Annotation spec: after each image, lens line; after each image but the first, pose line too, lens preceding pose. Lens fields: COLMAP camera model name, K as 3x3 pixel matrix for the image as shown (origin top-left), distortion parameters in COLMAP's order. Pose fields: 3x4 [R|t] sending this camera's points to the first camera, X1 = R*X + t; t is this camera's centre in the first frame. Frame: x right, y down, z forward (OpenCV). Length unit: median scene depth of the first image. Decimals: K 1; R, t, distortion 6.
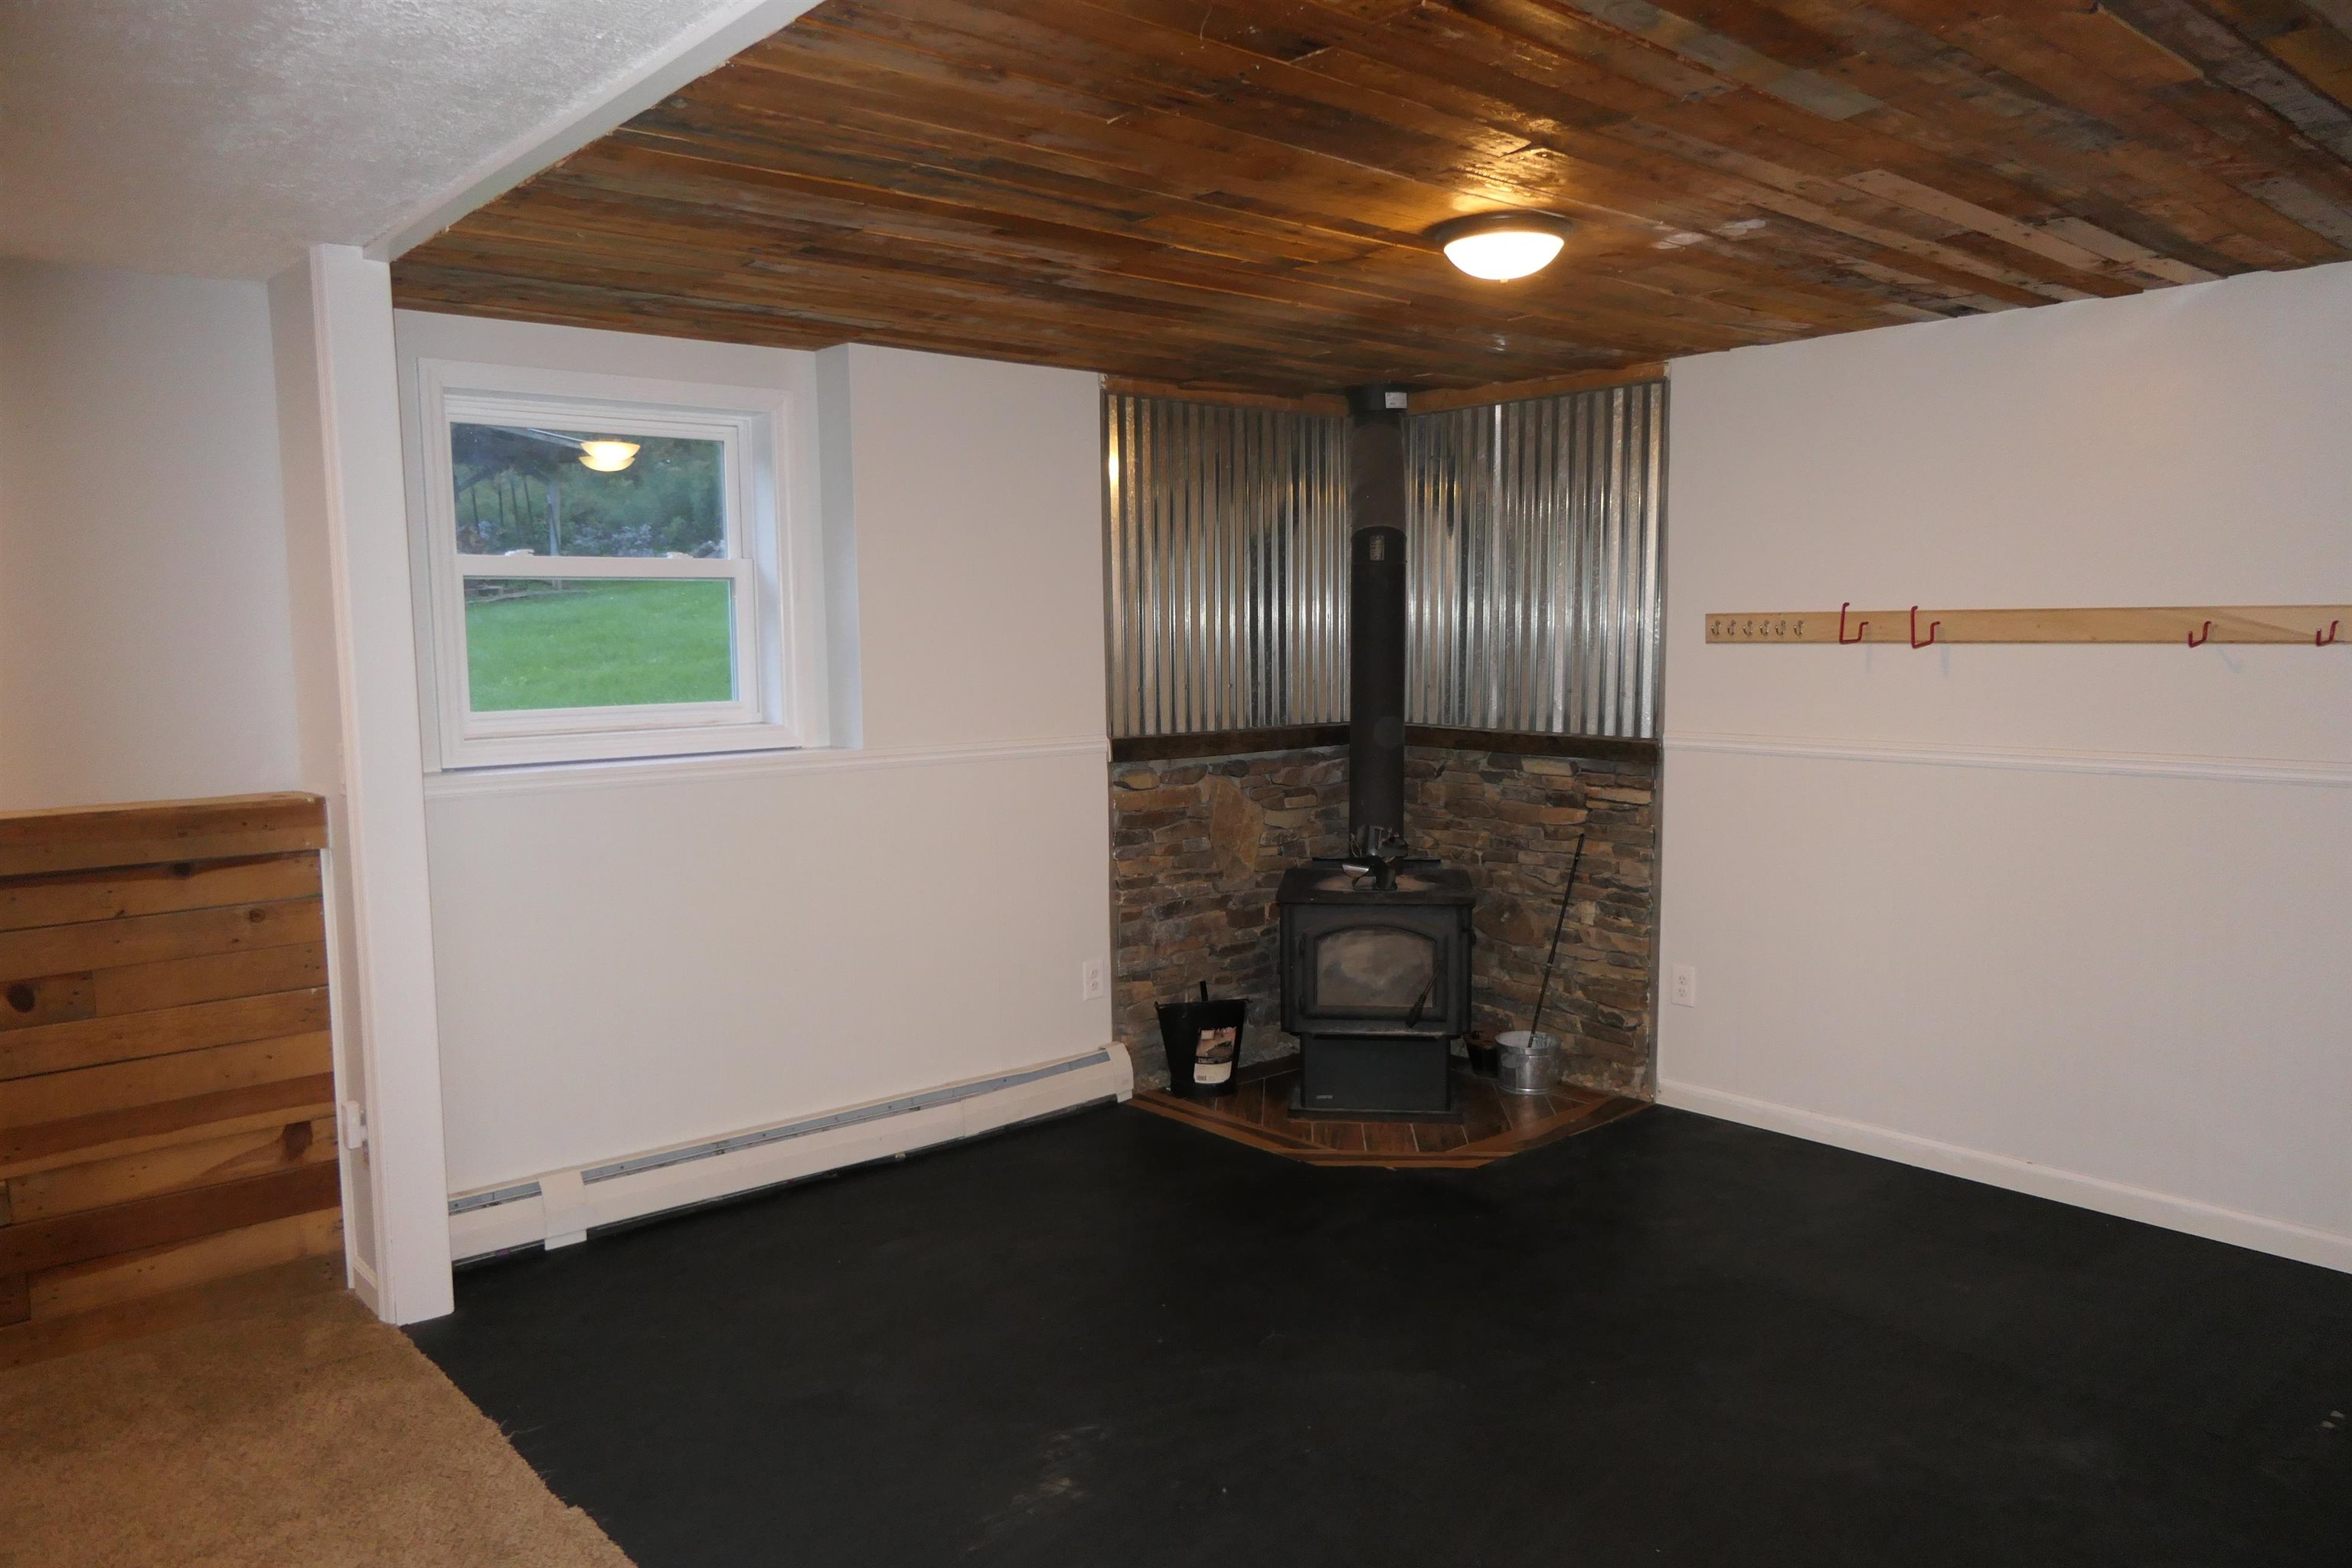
lens RADIAL K [[1631.8, 0, 1166.2], [0, 1631.8, 785.6], [0, 0, 1]] dist [-0.010805, -0.001361]
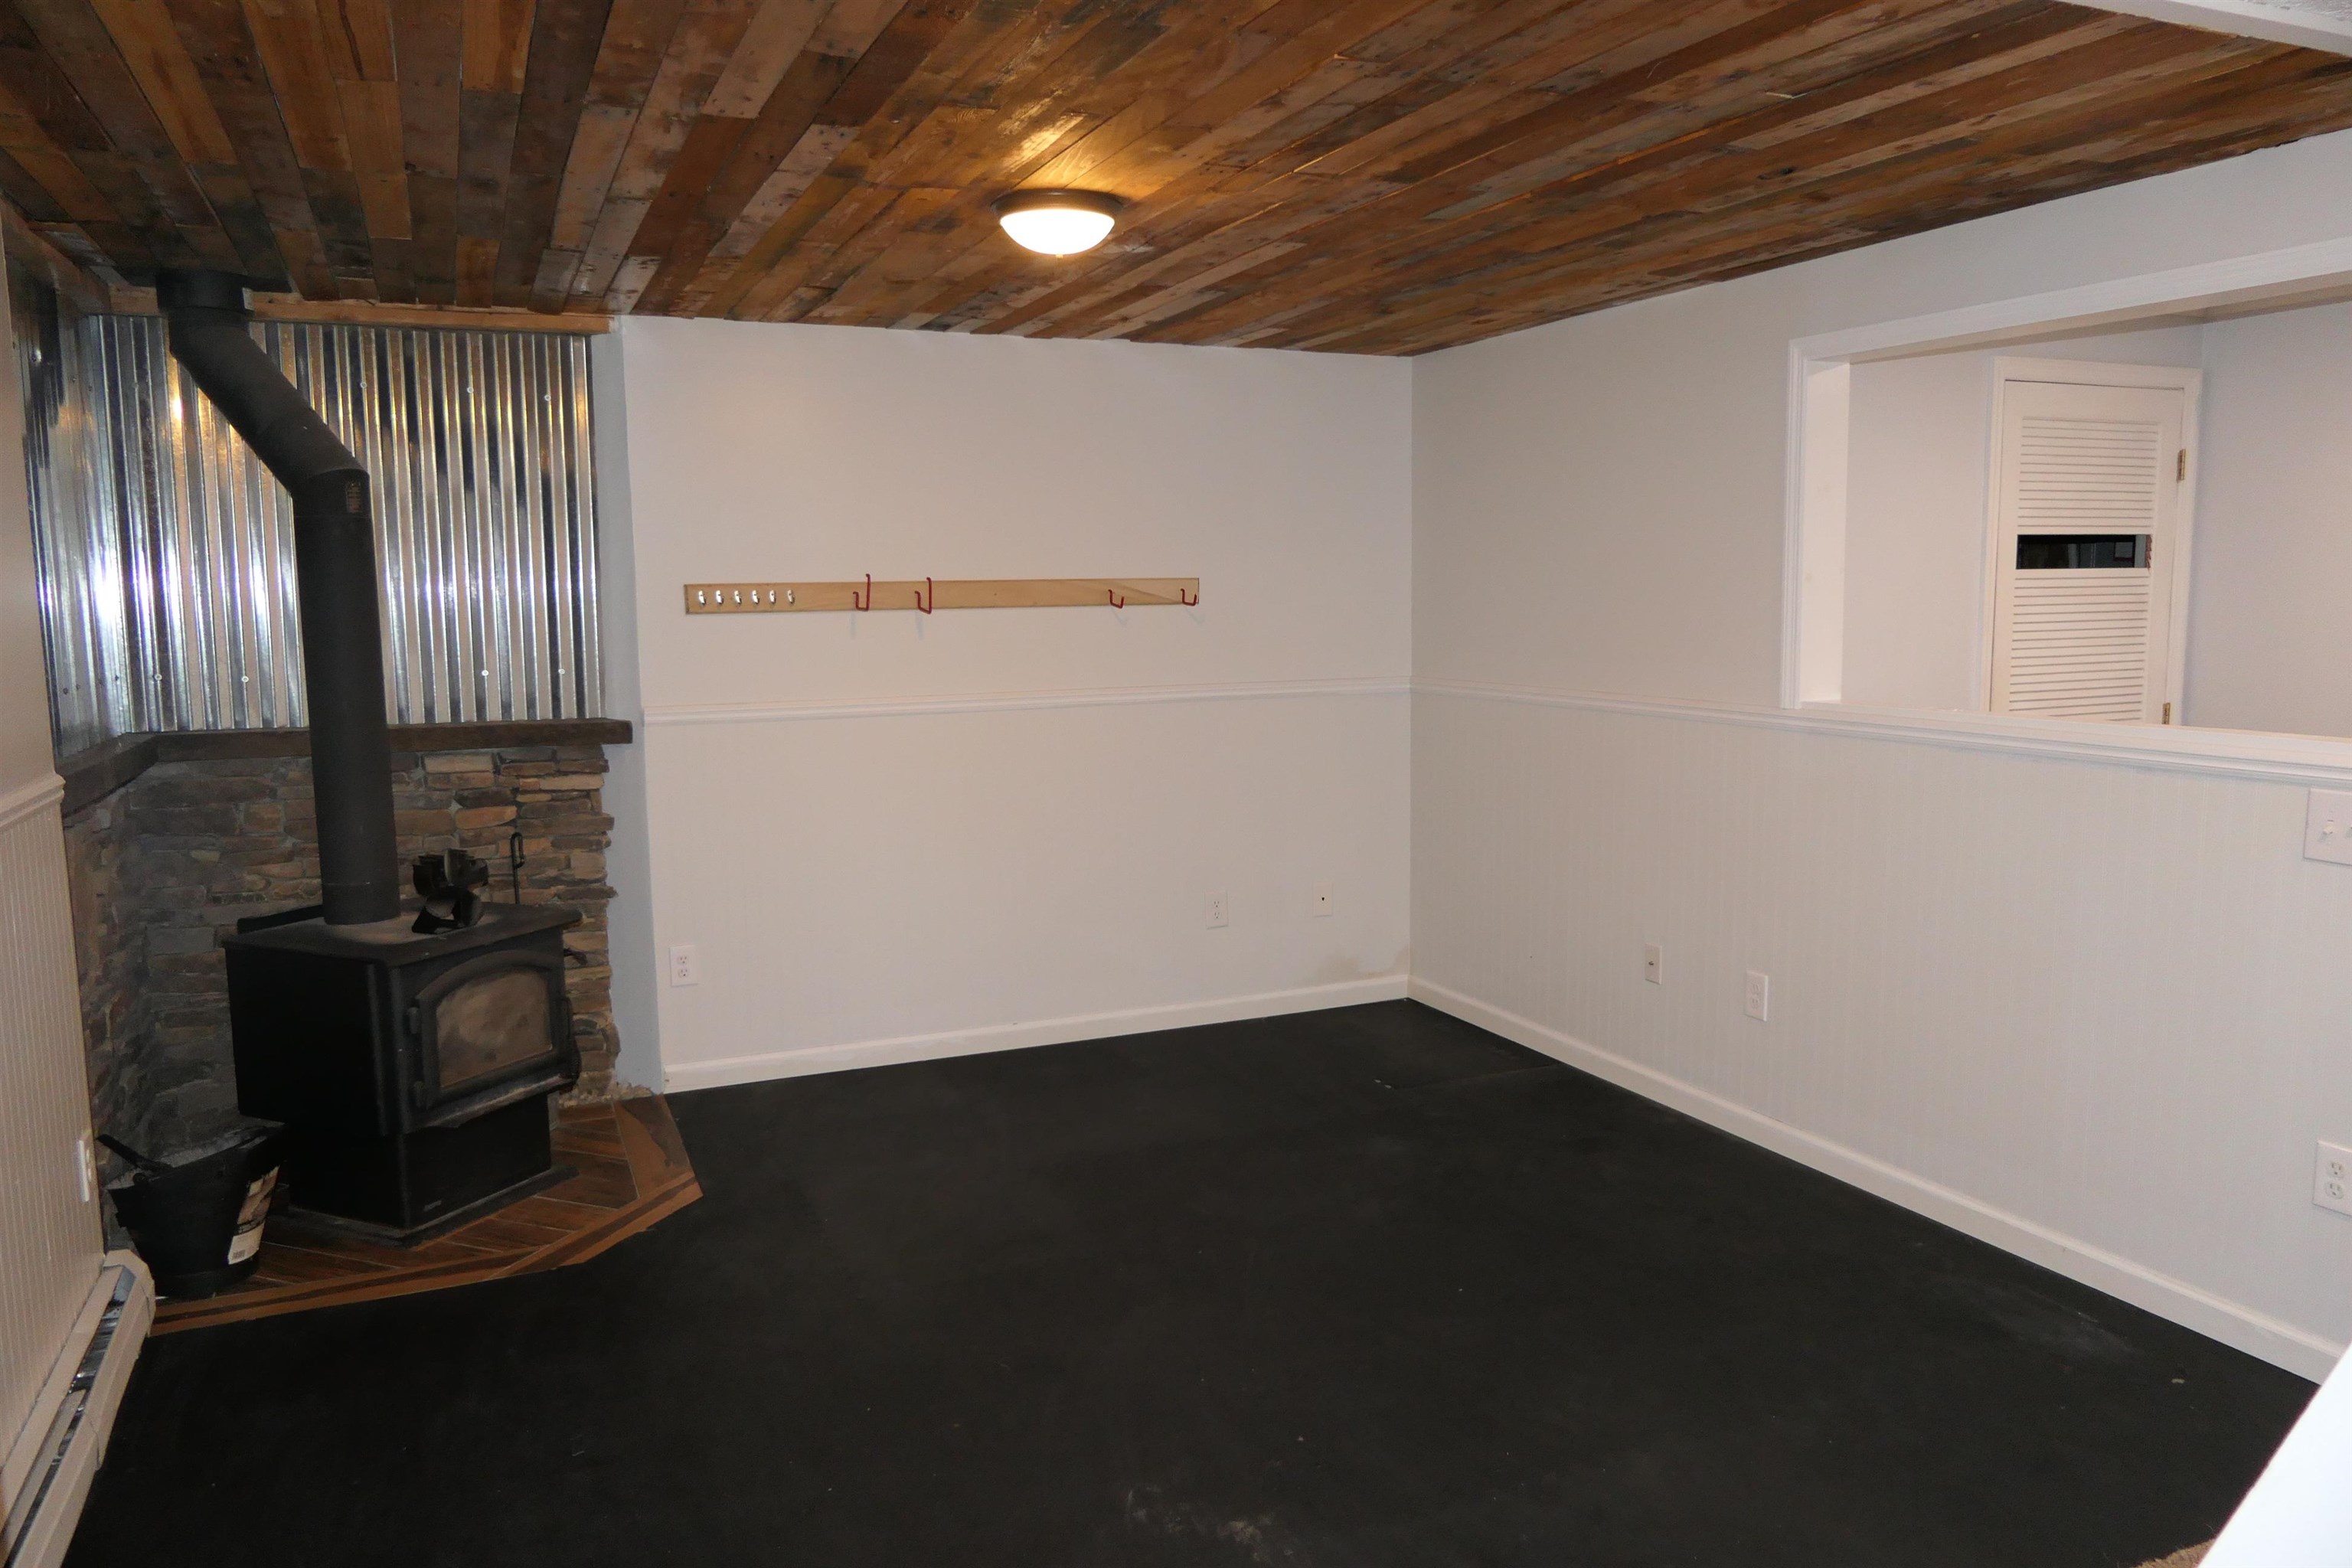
lens RADIAL K [[1631.8, 0, 1168.5], [0, 1631.8, 779.5], [0, 0, 1]] dist [-0.010805, -0.001361]
pose [[0.297418, -0.107663, 0.948658, -0.512393], [0.102564, 0.991475, 0.080366, -0.036606], [-0.949222, 0.073396, 0.305925, 0.416493]]
